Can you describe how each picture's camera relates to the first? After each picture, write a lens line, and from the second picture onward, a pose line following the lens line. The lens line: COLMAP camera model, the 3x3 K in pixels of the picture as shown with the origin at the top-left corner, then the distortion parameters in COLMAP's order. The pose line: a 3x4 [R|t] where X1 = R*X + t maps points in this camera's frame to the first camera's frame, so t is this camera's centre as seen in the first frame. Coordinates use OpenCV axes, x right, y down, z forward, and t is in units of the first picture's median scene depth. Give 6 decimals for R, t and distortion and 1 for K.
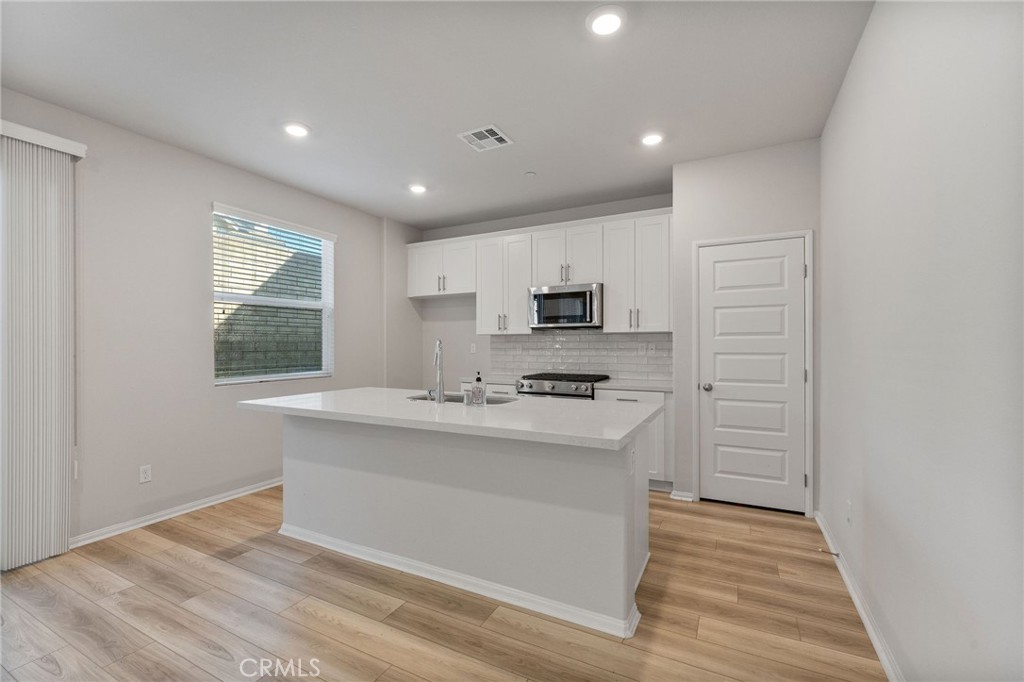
lens RADIAL K [[438.8, 0, 508.4], [0, 438.8, 338.4], [0, 0, 1]] dist [0.002345, 0.001371]
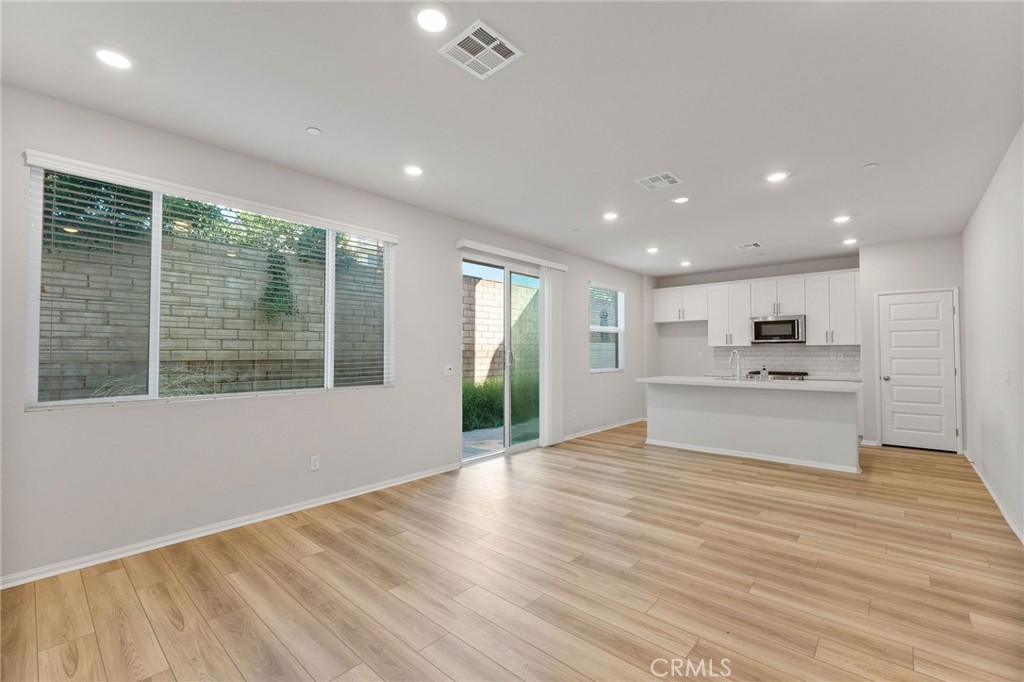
lens RADIAL K [[438.8, 0, 510.4], [0, 438.8, 339.2], [0, 0, 1]] dist [0.002345, 0.001371]
pose [[0.970937, -0.007335, -0.239225, -0.449382], [0.002831, 0.999812, -0.019166, -0.008101], [0.239320, 0.017931, 0.970775, -0.816828]]
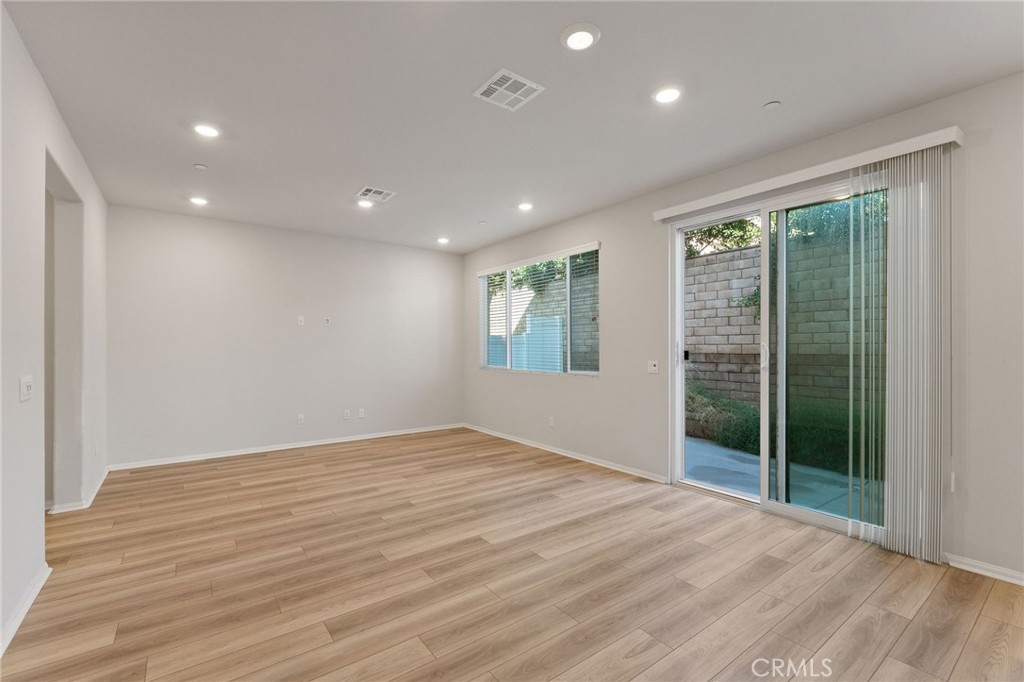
lens RADIAL K [[438.8, 0, 505.0], [0, 438.8, 341.0], [0, 0, 1]] dist [0.002345, 0.001371]
pose [[-0.439479, -0.011060, -0.898185, 0.170046], [0.013837, 0.999722, -0.019081, 0.004796], [0.898146, -0.020814, -0.439204, 0.369389]]
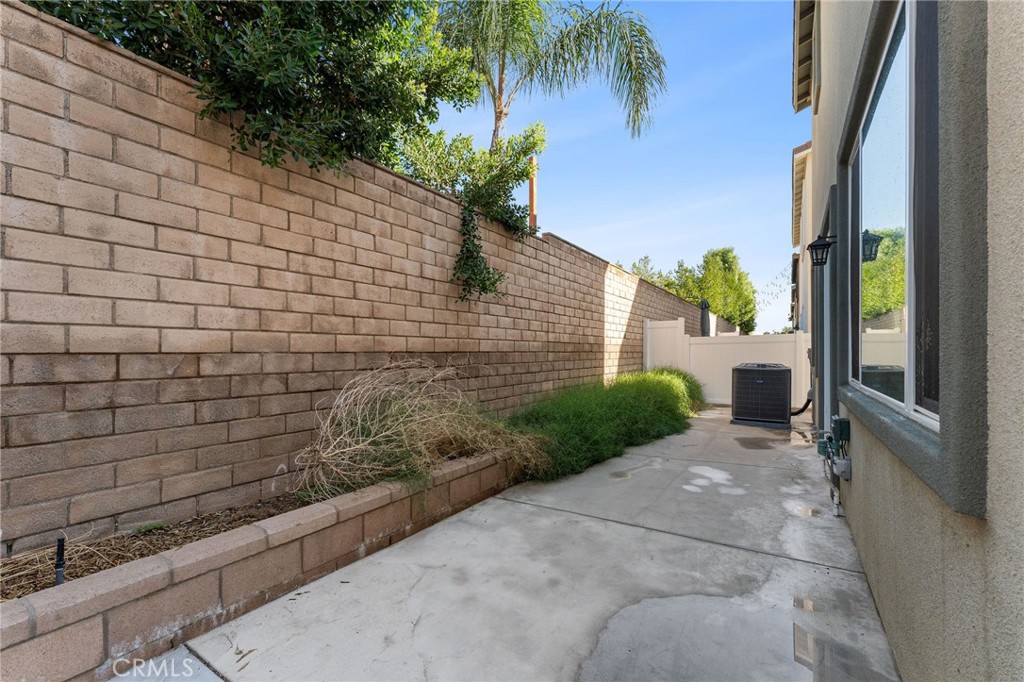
lens RADIAL K [[438.8, 0, 502.7], [0, 438.8, 356.9], [0, 0, 1]] dist [0.002345, 0.001371]
pose [[0.997233, -0.003390, -0.074267, -1.483396], [0.004733, 0.999828, 0.017913, 0.027718], [0.074194, -0.018215, 0.997077, -0.644709]]
